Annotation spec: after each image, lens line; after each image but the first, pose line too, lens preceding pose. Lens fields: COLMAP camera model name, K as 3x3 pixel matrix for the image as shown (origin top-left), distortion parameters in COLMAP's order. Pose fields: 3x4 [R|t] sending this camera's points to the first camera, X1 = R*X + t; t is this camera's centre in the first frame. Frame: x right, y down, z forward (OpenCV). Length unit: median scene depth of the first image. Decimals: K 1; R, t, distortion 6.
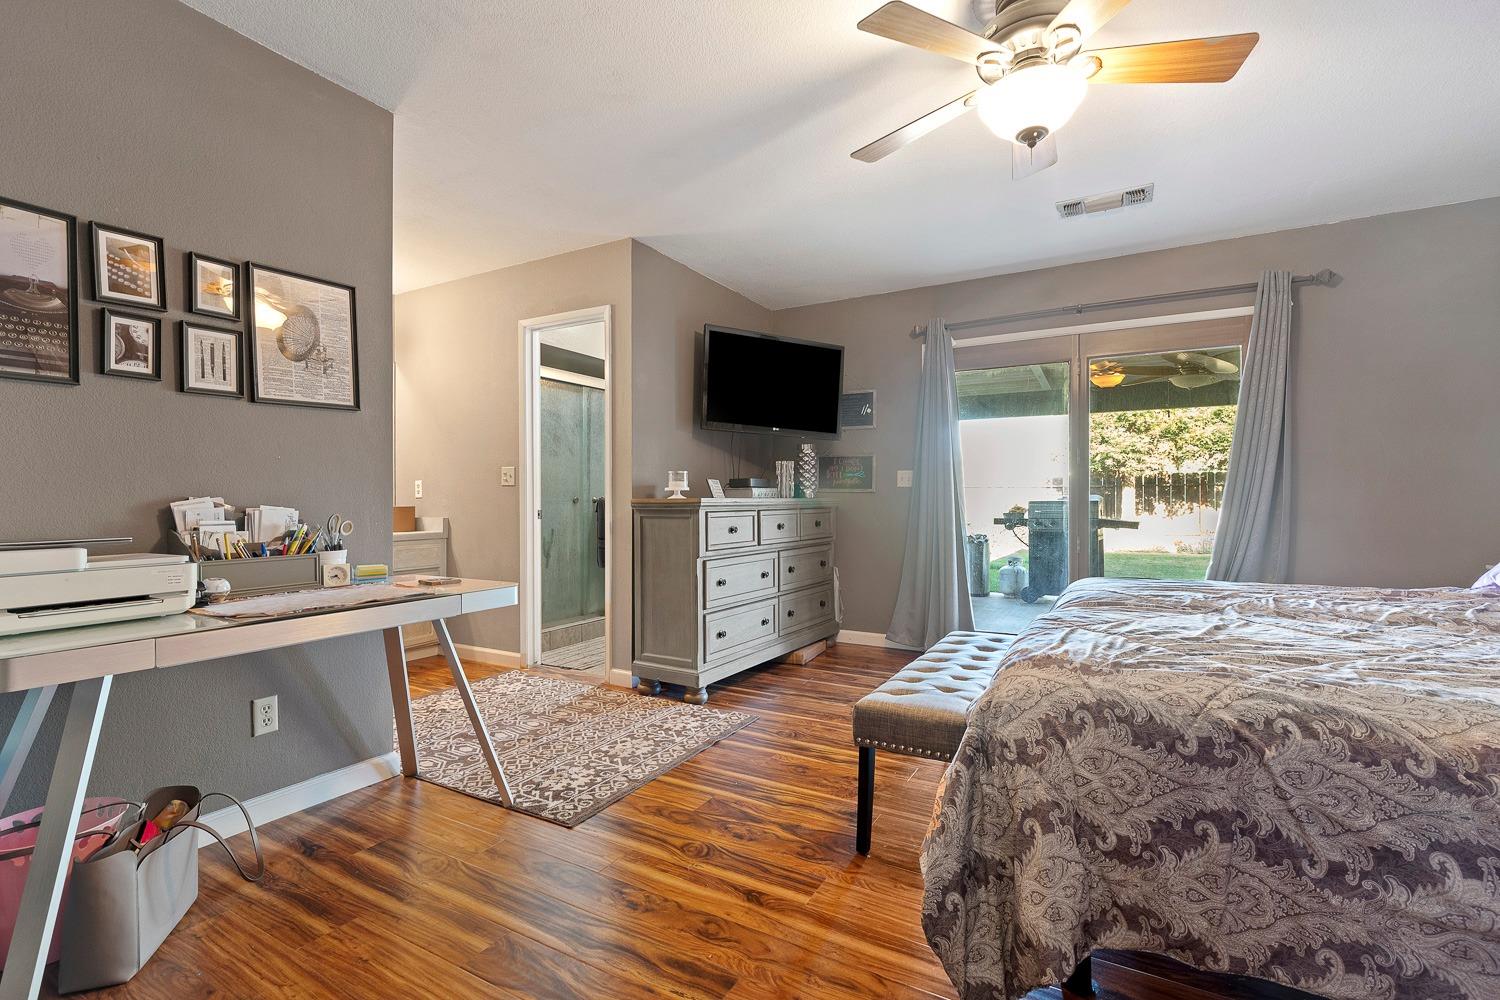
lens RADIAL K [[681.1, 0, 750.0], [0, 681.1, 500.0], [0, 0, 1]] dist [0.010843, -0.000907]
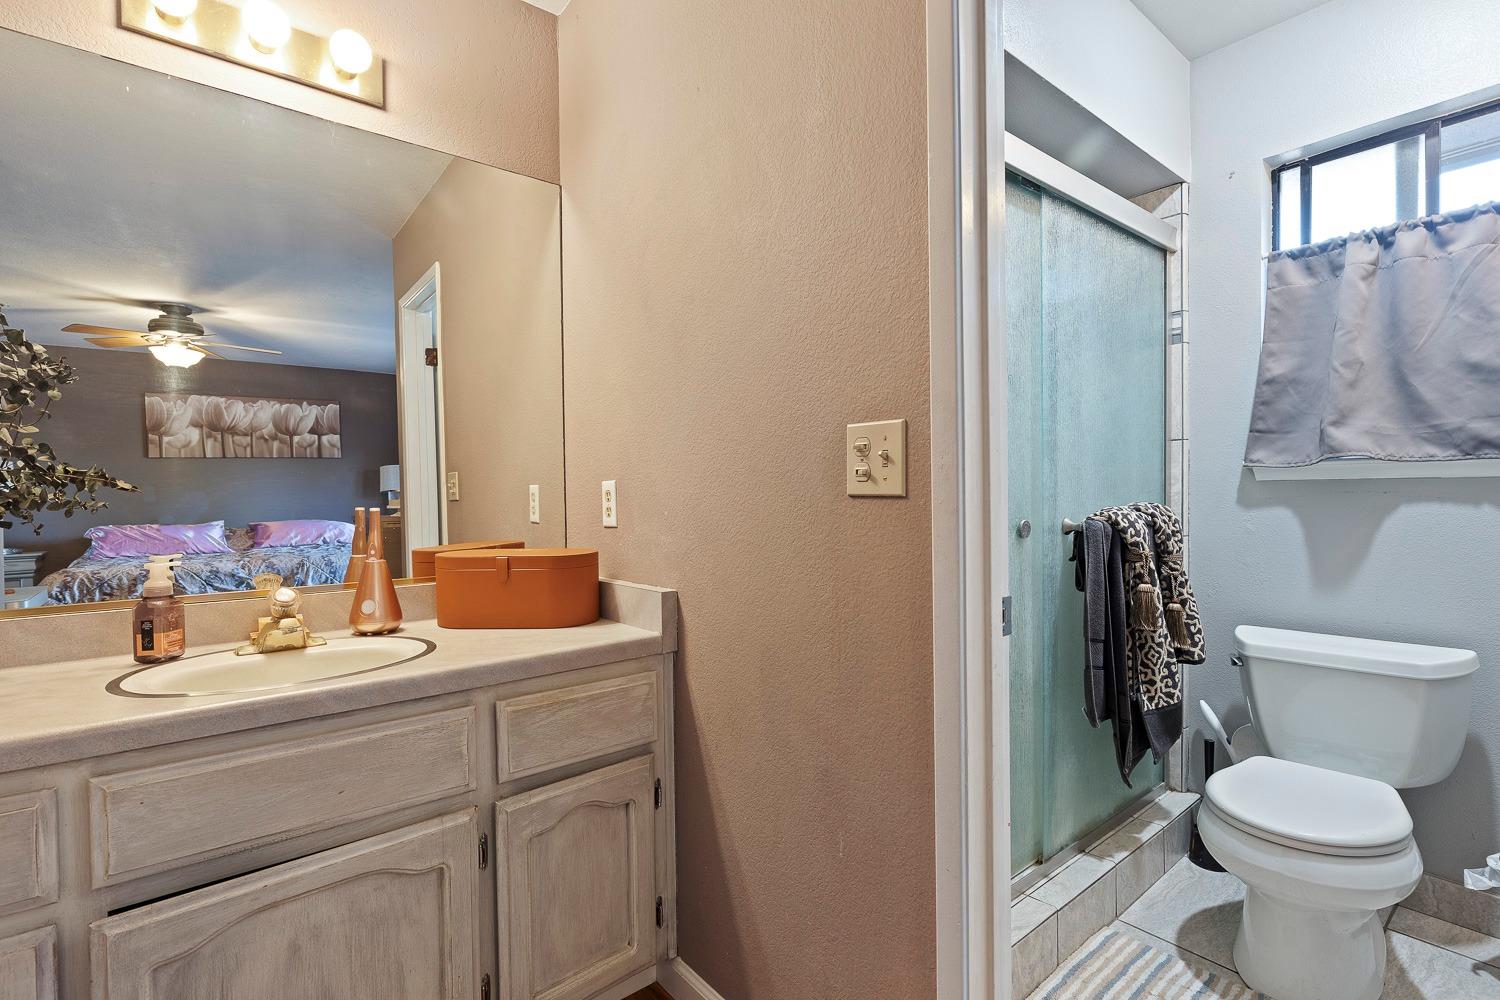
lens RADIAL K [[724.2, 0, 751.9], [0, 724.2, 510.5], [0, 0, 1]] dist [0.000634, 0.000131]
pose [[0.931103, -0.001353, -0.364754, -0.275063], [0.009802, 0.999725, 0.021313, -0.020217], [0.364625, -0.023420, 0.930860, 0.675417]]
